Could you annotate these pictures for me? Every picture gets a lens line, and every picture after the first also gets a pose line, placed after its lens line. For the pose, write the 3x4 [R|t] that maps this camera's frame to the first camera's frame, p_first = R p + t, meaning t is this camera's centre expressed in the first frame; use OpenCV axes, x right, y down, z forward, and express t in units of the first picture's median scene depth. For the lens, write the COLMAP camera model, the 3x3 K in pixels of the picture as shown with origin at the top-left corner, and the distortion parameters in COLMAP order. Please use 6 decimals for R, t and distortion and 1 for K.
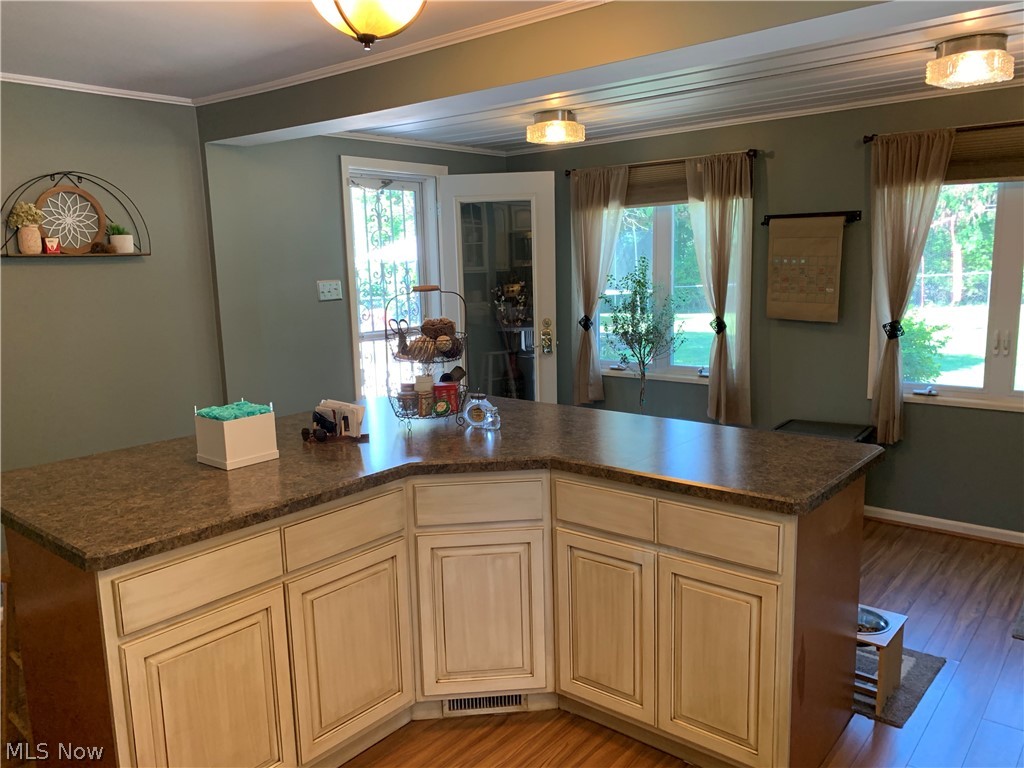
lens RADIAL K [[783.9, 0, 502.8], [0, 783.9, 381.0], [0, 0, 1]] dist [0.063999, -0.044637]
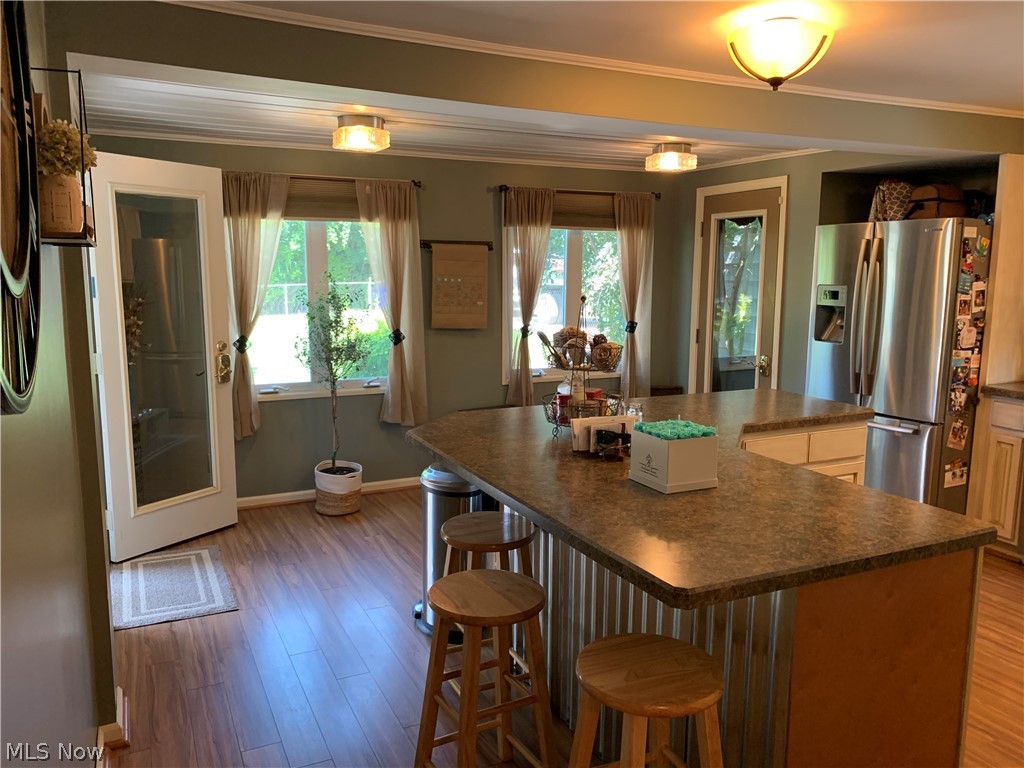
lens RADIAL K [[783.9, 0, 502.8], [0, 783.9, 387.7], [0, 0, 1]] dist [0.063999, -0.044637]
pose [[0.408694, -0.109547, 0.906073, -0.686436], [0.131666, 0.989462, 0.060239, -0.050164], [-0.903124, 0.094680, 0.418811, 0.439728]]
